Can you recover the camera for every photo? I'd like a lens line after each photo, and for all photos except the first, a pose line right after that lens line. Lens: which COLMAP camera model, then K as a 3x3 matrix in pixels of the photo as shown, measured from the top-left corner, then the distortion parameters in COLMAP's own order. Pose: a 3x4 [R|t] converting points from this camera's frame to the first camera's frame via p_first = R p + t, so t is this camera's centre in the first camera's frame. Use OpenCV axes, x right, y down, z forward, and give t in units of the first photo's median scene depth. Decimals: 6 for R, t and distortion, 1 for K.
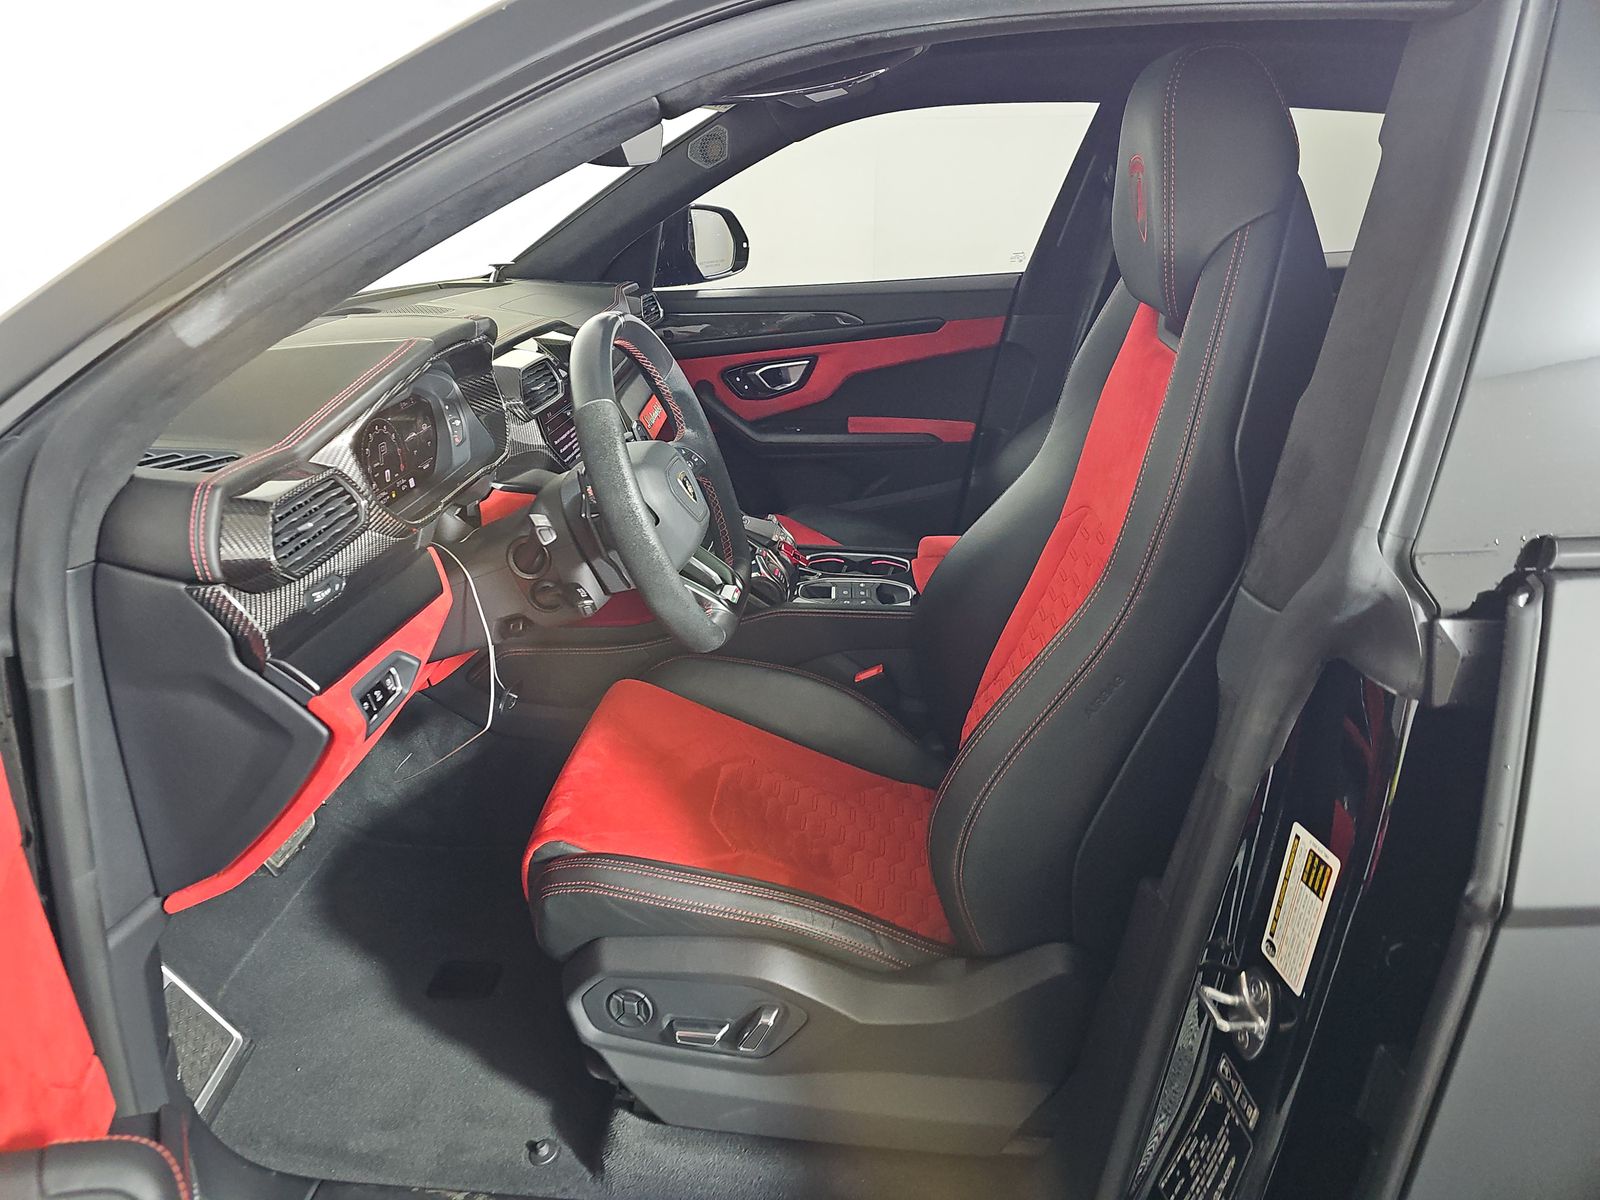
lens RADIAL K [[1109.7, 0, 800.0], [0, 1109.7, 600.0], [0, 0, 1]] dist [-0.004939, -0.004190]
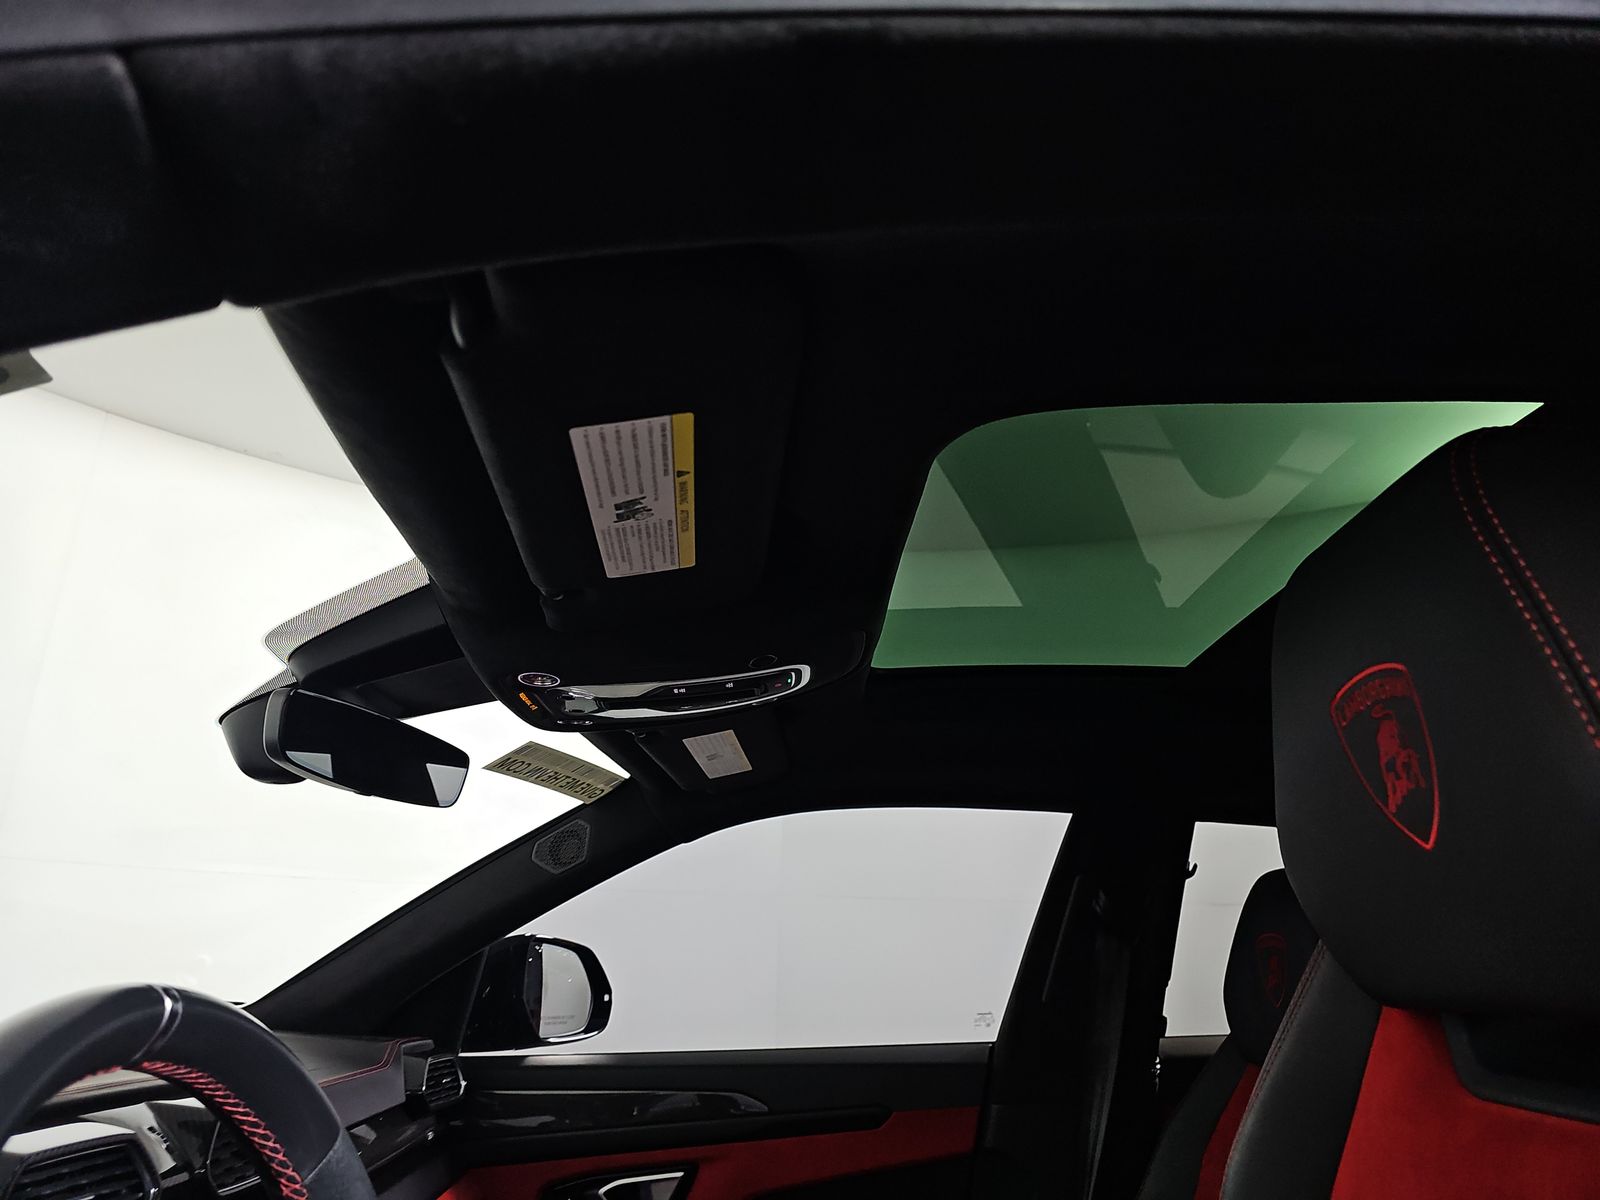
lens RADIAL K [[1109.7, 0, 800.0], [0, 1109.7, 600.0], [0, 0, 1]] dist [-0.004939, -0.004190]
pose [[0.995475, 0.055215, 0.077342, 0.006751], [0.007025, 0.768897, -0.639334, -0.056569], [-0.094768, 0.636984, 0.765030, 0.277233]]
